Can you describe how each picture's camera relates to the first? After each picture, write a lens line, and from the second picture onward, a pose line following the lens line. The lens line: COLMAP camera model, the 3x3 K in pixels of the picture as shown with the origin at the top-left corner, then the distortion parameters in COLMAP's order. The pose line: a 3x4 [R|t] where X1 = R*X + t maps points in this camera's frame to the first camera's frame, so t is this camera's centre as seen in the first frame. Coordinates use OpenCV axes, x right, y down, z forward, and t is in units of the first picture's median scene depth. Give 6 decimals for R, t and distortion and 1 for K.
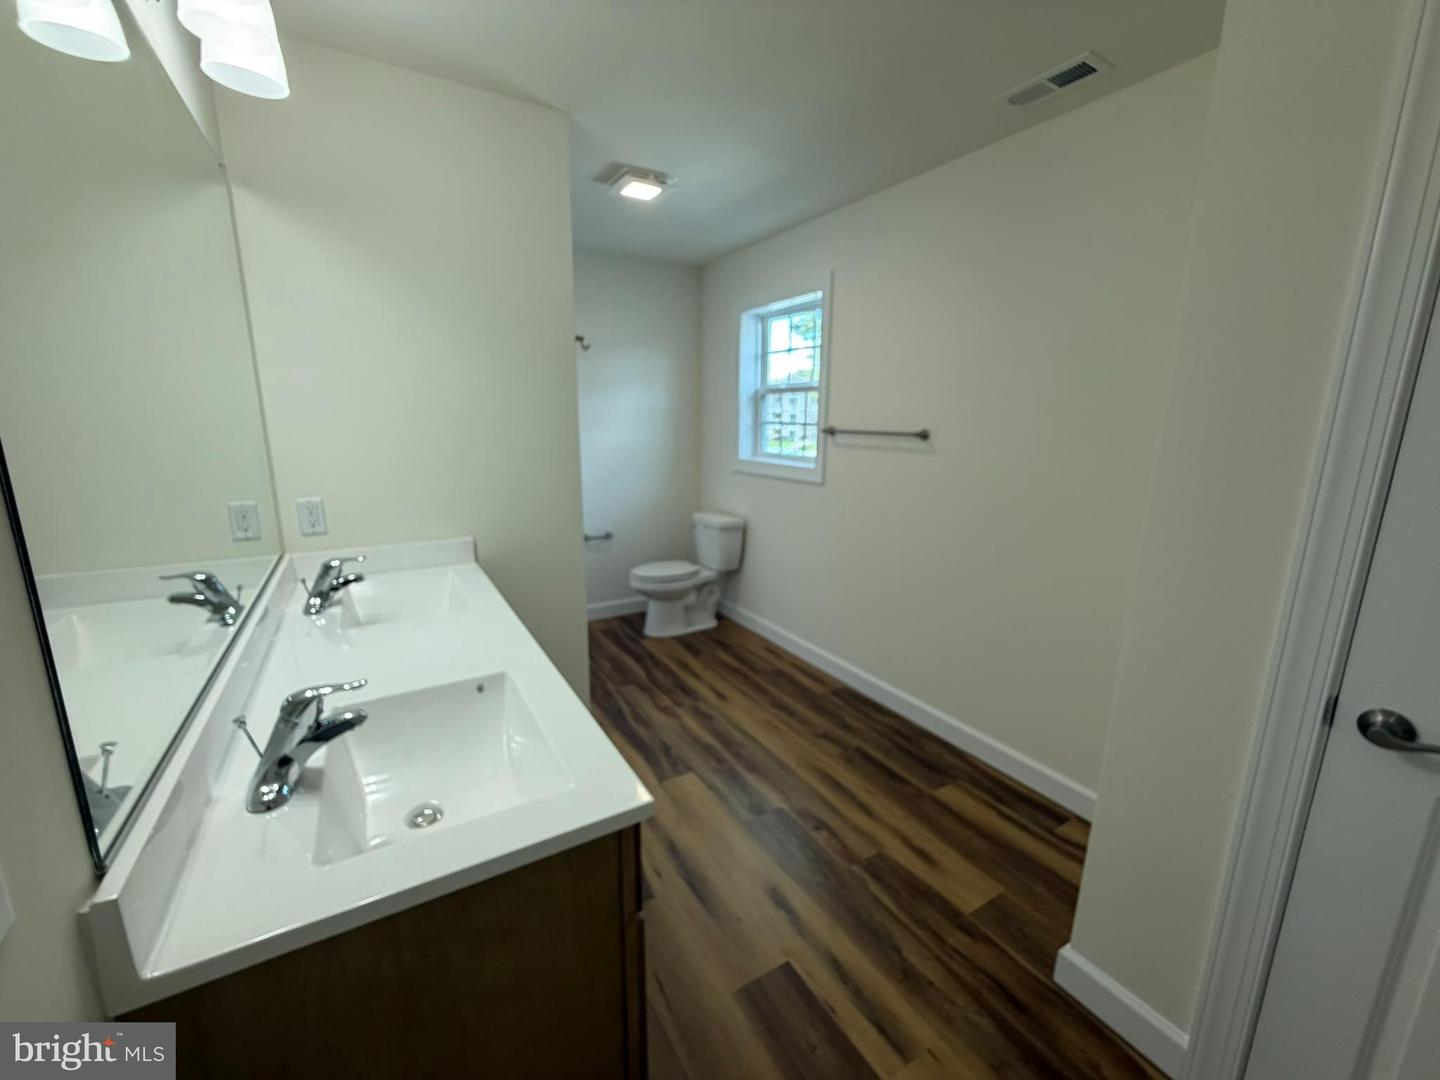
lens RADIAL K [[590.3, 0, 714.4], [0, 590.3, 537.7], [0, 0, 1]] dist [-0.000869, 0.000523]
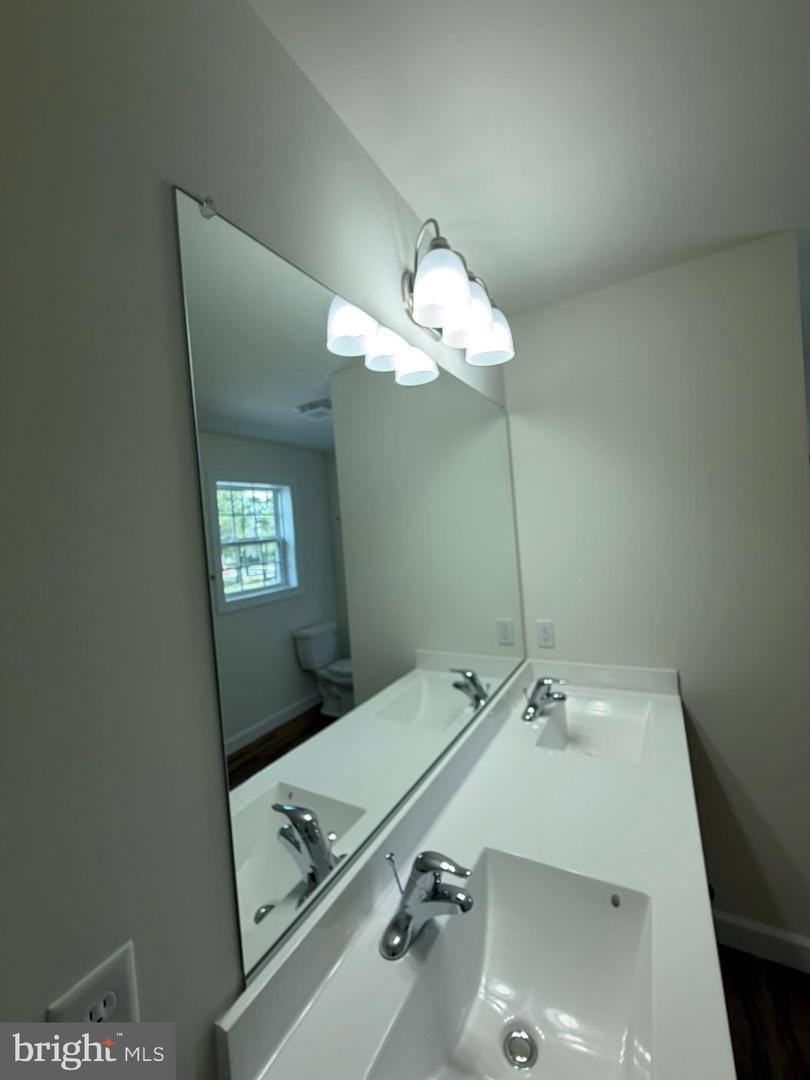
lens RADIAL K [[442.8, 0, 408.3], [0, 442.8, 529.6], [0, 0, 1]] dist [-0.000869, 0.000523]
pose [[0.520883, -0.054158, -0.851908, 0.027120], [-0.099902, 0.987260, -0.123845, -0.134052], [0.847762, 0.149616, 0.508836, 0.228796]]
